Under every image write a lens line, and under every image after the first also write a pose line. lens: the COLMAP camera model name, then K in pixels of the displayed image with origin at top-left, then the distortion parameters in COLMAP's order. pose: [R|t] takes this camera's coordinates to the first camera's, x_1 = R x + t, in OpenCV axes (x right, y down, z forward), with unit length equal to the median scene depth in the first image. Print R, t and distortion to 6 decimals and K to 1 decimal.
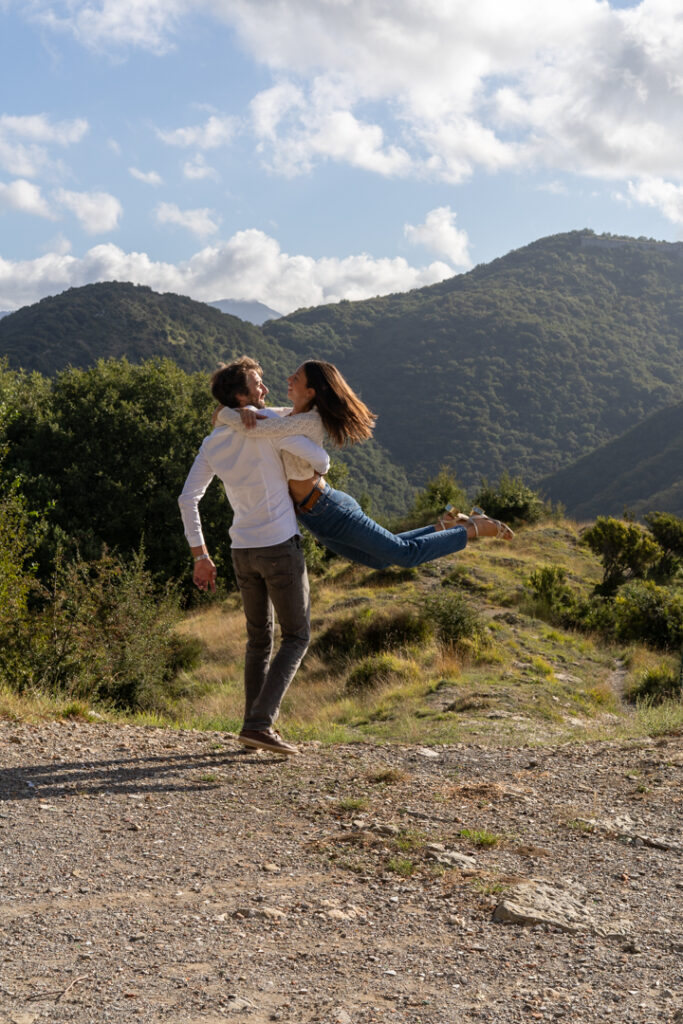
lens RADIAL K [[1629.1, 0, 339.9], [0, 1629.1, 510.2], [0, 0, 1]] dist [0.011737, 0.000000]
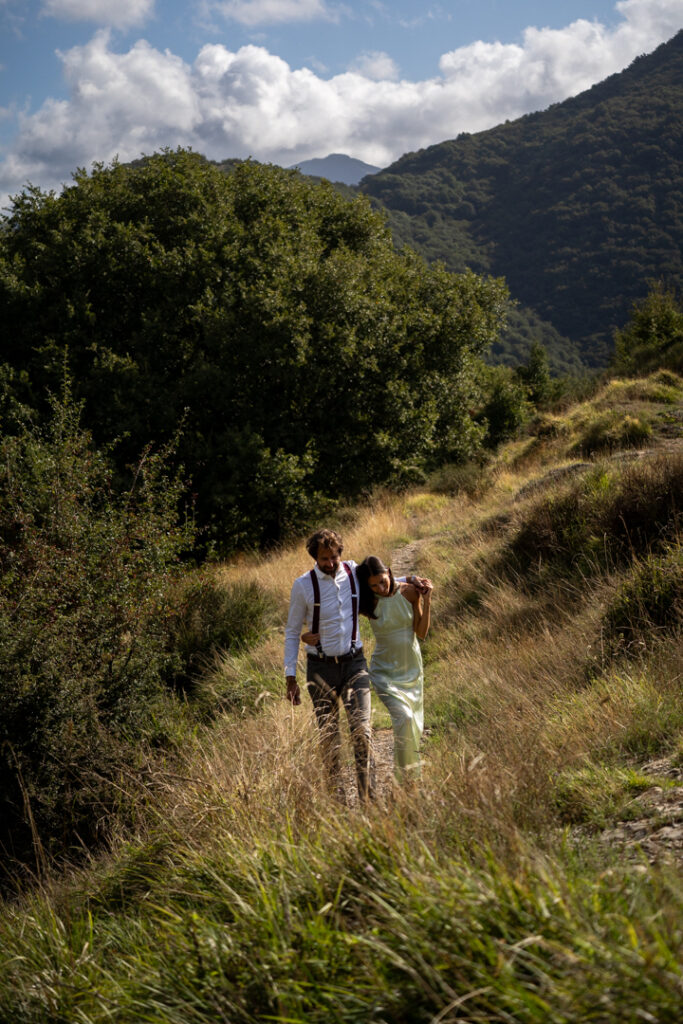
lens RADIAL K [[2165.0, 0, 341.6], [0, 2165.0, 513.5], [0, 0, 1]] dist [-0.009854, 0.000000]
pose [[0.987544, -0.137380, -0.076707, -0.005625], [0.140308, 0.989518, 0.034160, 0.022019], [0.071210, -0.044497, 0.996468, 0.202814]]
